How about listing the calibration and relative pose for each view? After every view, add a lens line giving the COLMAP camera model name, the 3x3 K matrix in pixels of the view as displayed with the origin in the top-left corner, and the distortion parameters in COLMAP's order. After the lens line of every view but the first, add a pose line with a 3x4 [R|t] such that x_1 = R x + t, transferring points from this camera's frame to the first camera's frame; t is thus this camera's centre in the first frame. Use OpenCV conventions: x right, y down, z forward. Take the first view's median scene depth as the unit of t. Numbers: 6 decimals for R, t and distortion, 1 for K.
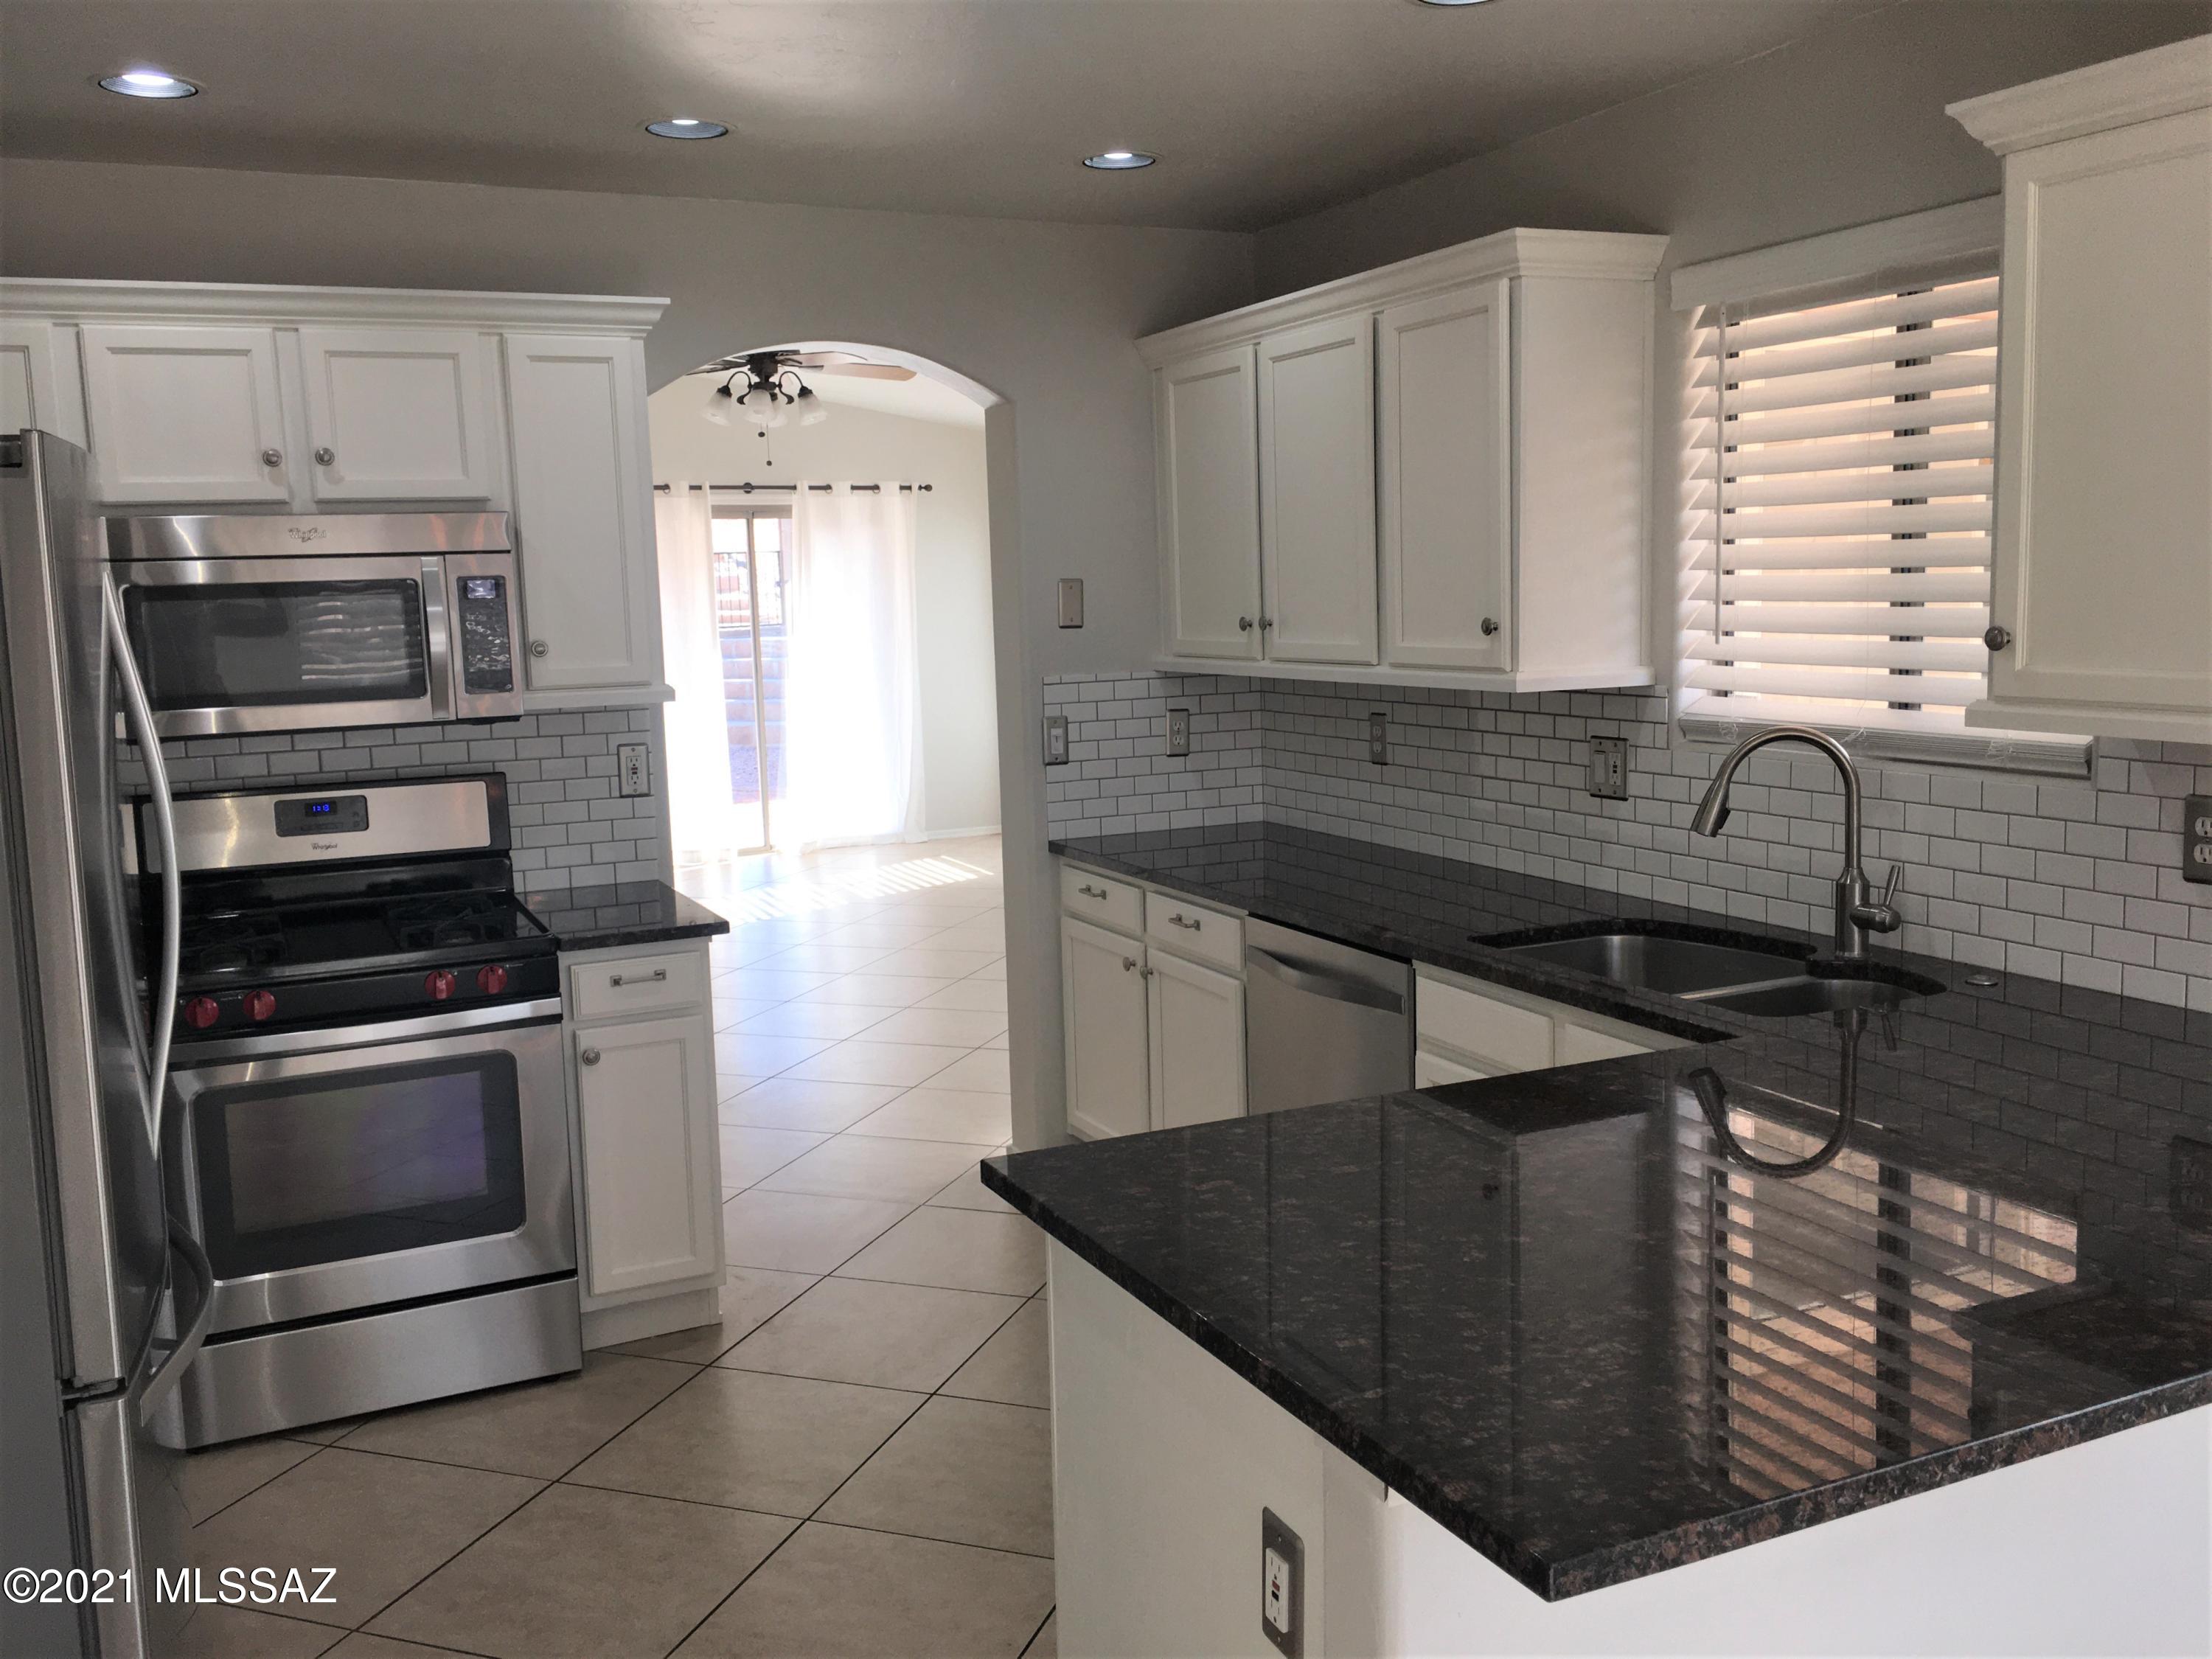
lens RADIAL K [[1870.4, 0, 1106.0], [0, 1870.4, 829.5], [0, 0, 1]] dist [0.087497, -0.130631]
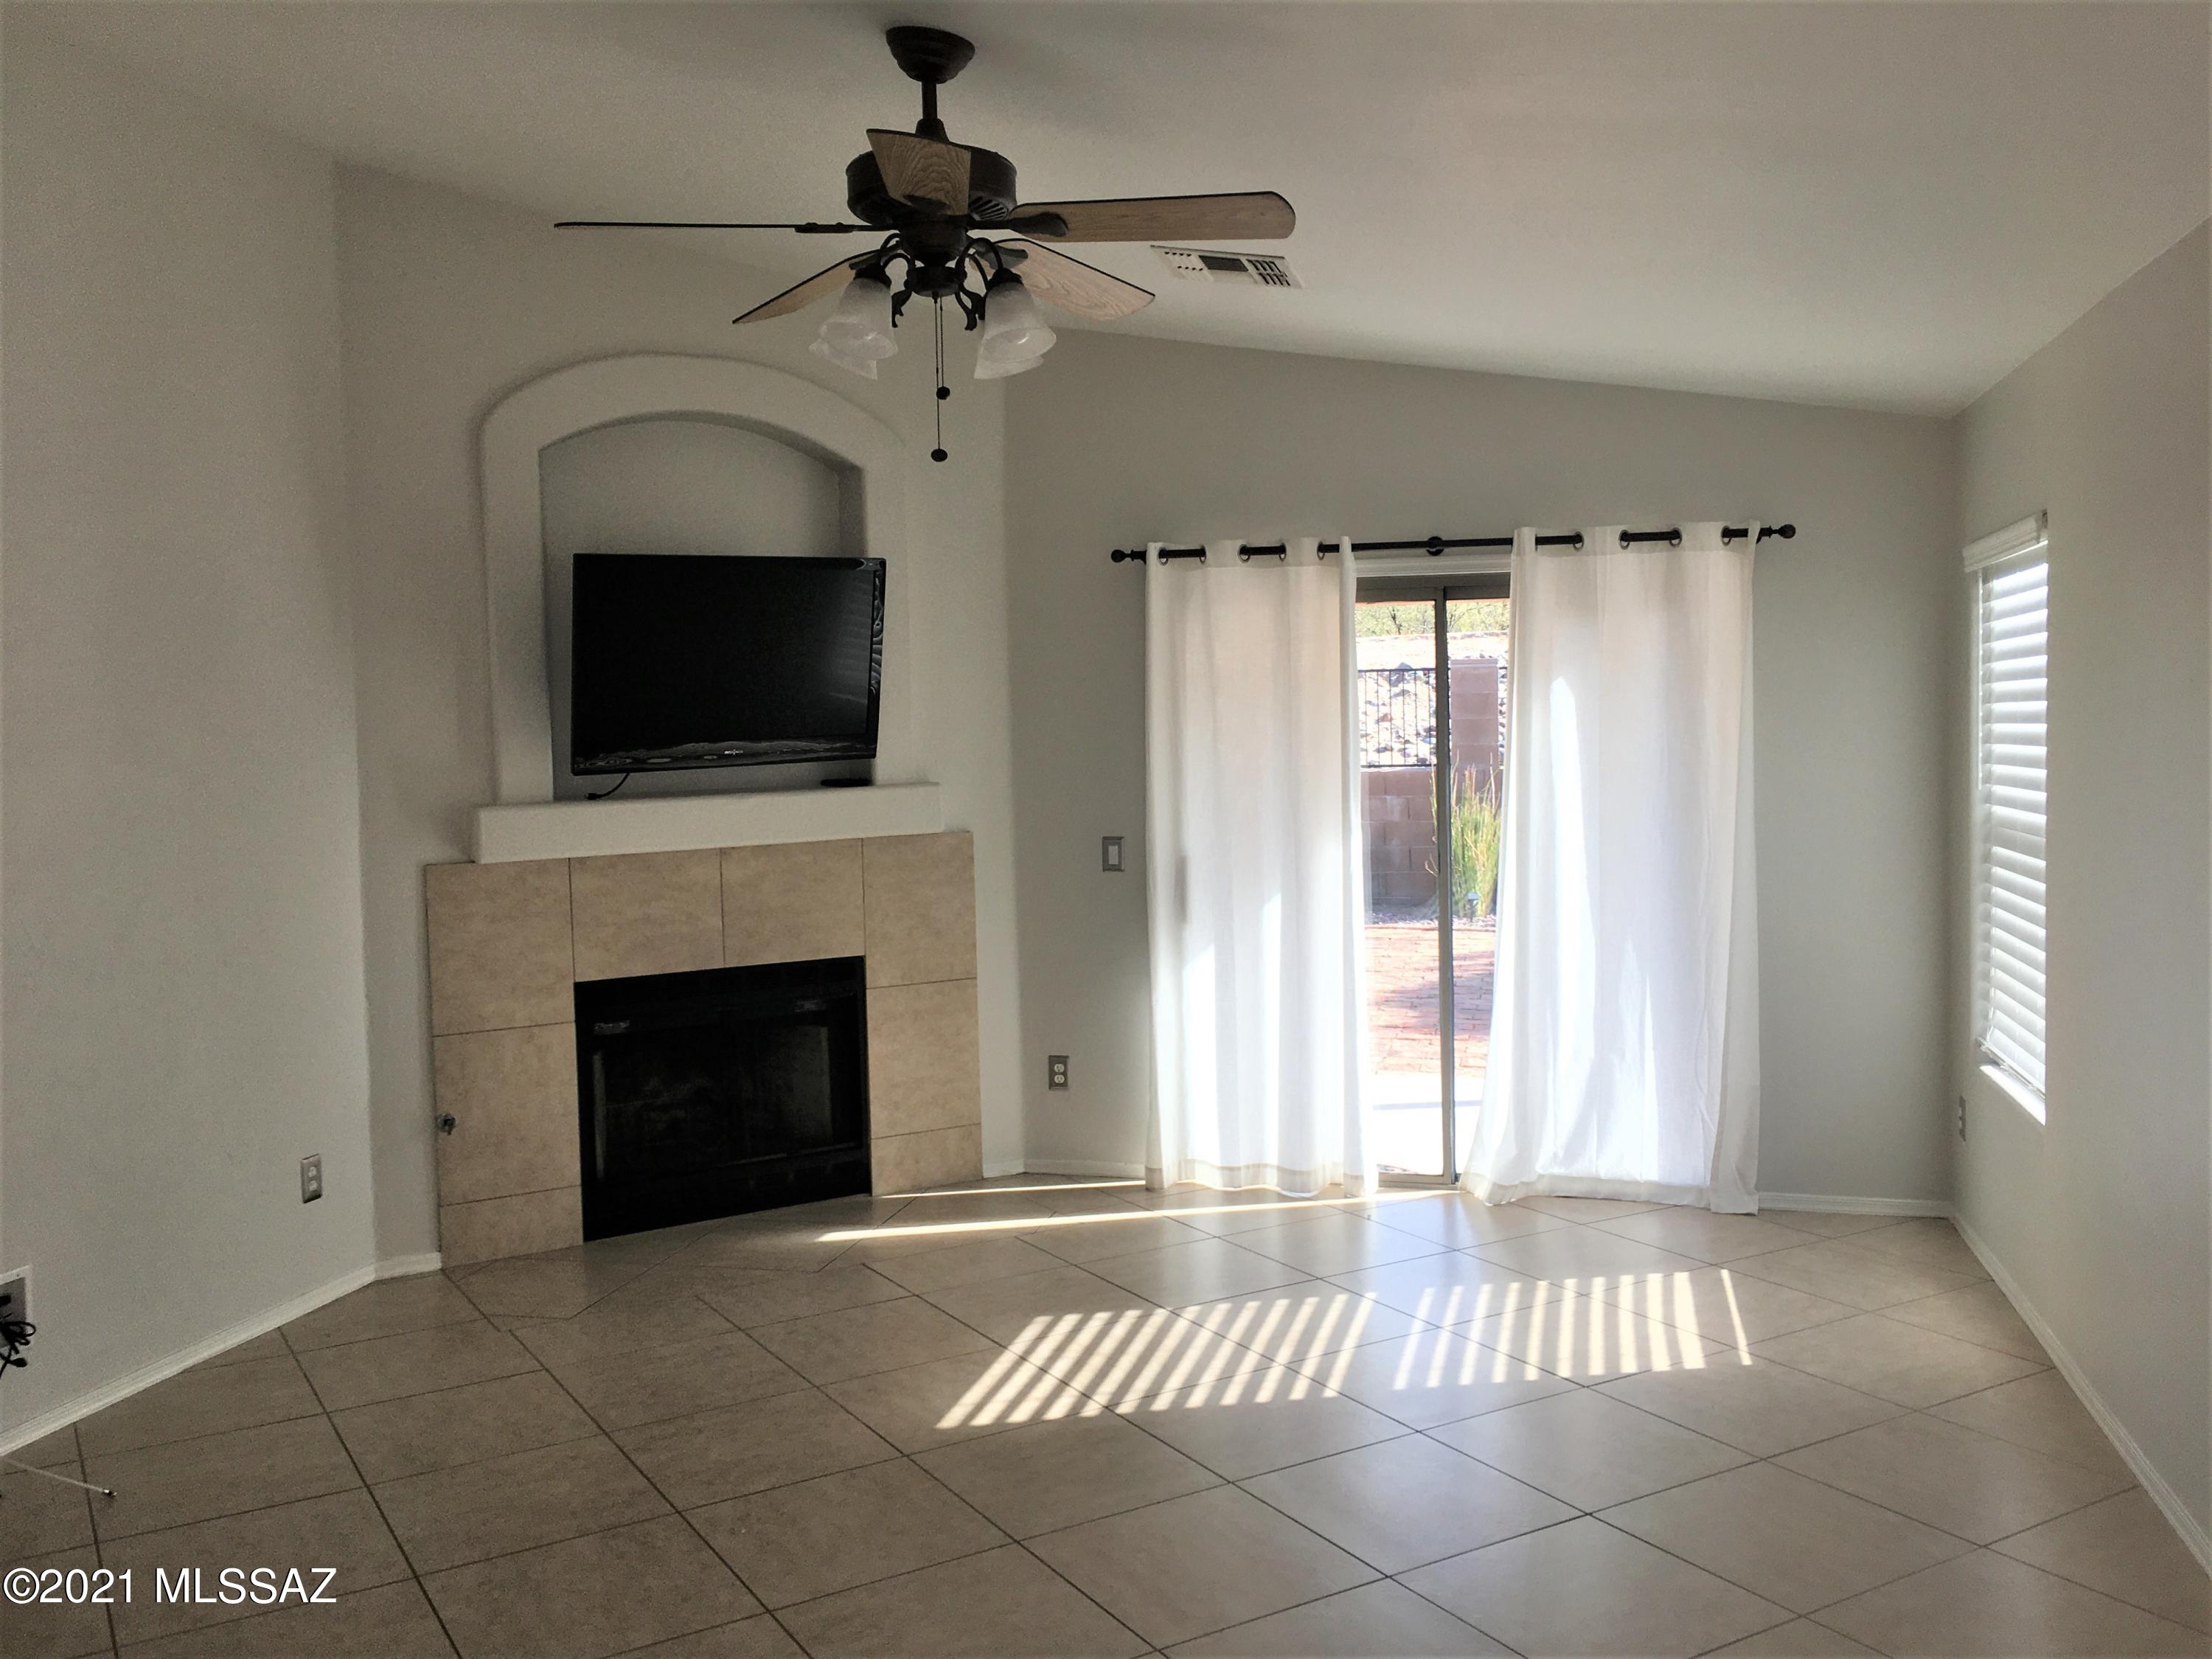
lens RADIAL K [[1870.4, 0, 1106.0], [0, 1870.4, 829.5], [0, 0, 1]] dist [0.087497, -0.130631]
pose [[0.777628, 0.054958, -0.626318, 0.247027], [-0.090001, 0.995643, -0.024379, -0.195884], [0.622249, 0.075327, 0.779187, 1.336786]]
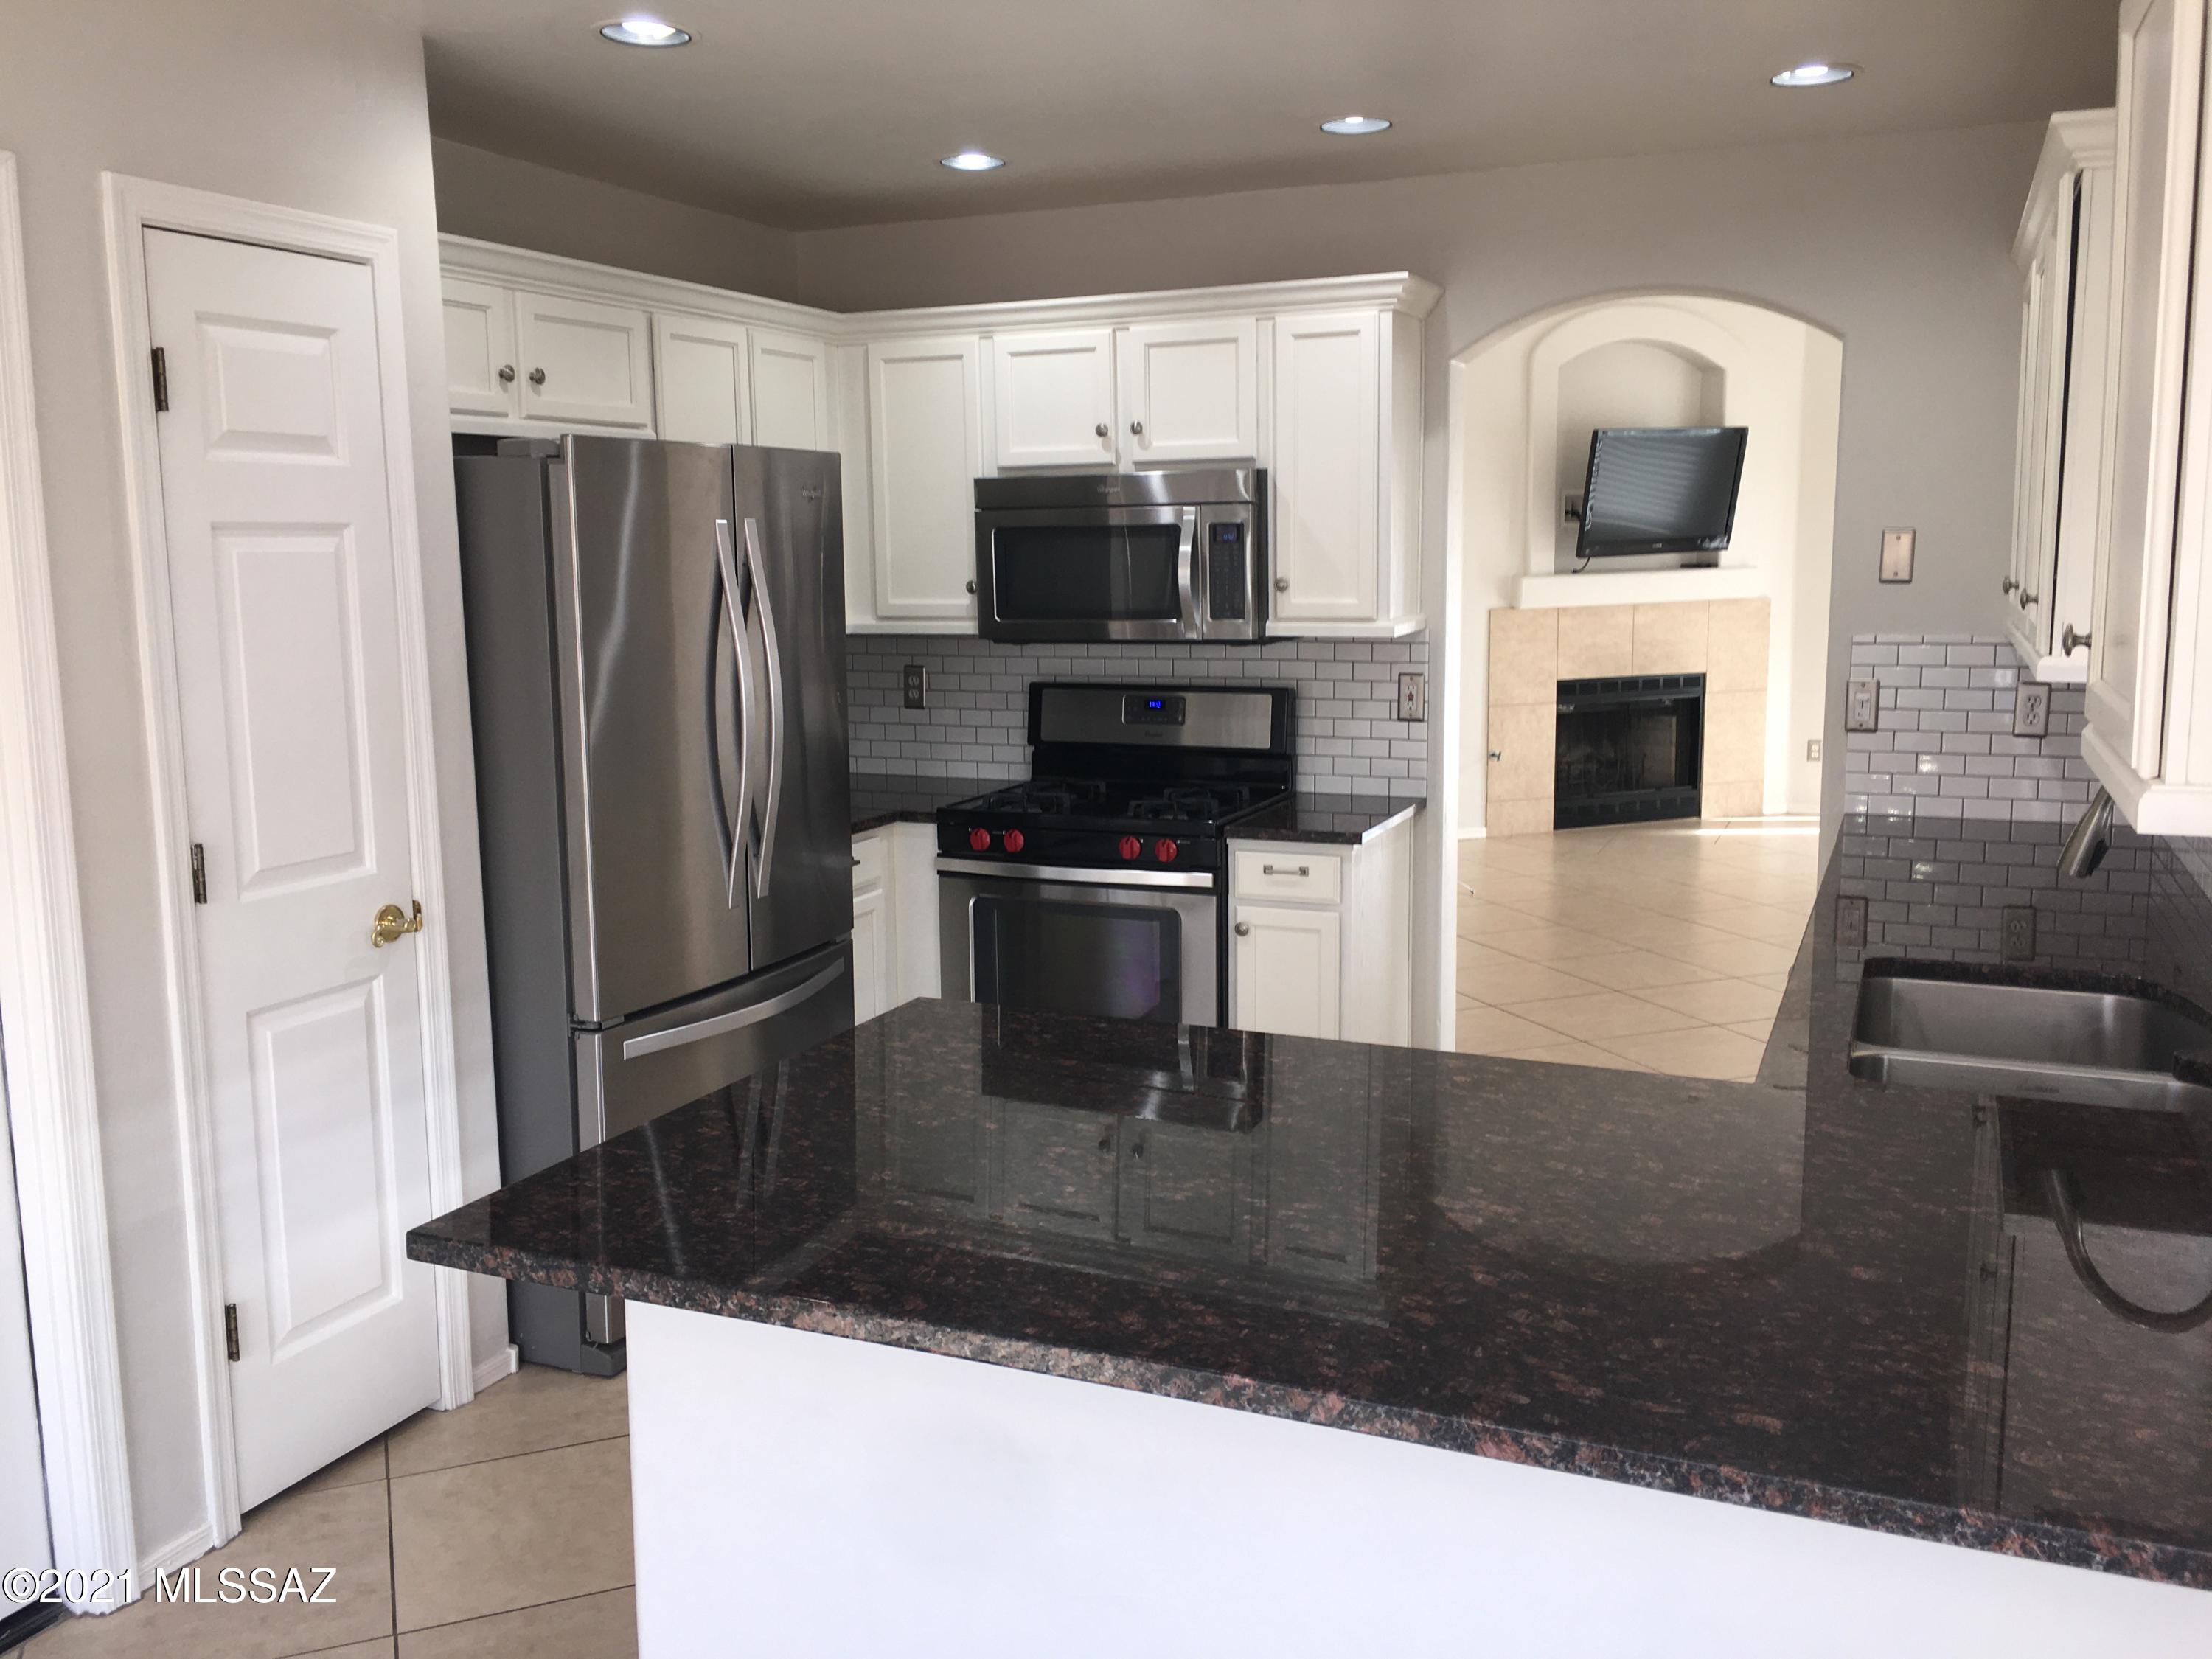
lens RADIAL K [[1870.4, 0, 1106.0], [0, 1870.4, 829.5], [0, 0, 1]] dist [0.087497, -0.130631]
pose [[0.665606, 0.135465, -0.733906, 0.487903], [-0.108800, 0.990495, 0.084152, -0.029590], [0.738330, 0.023836, 0.674019, 0.123588]]
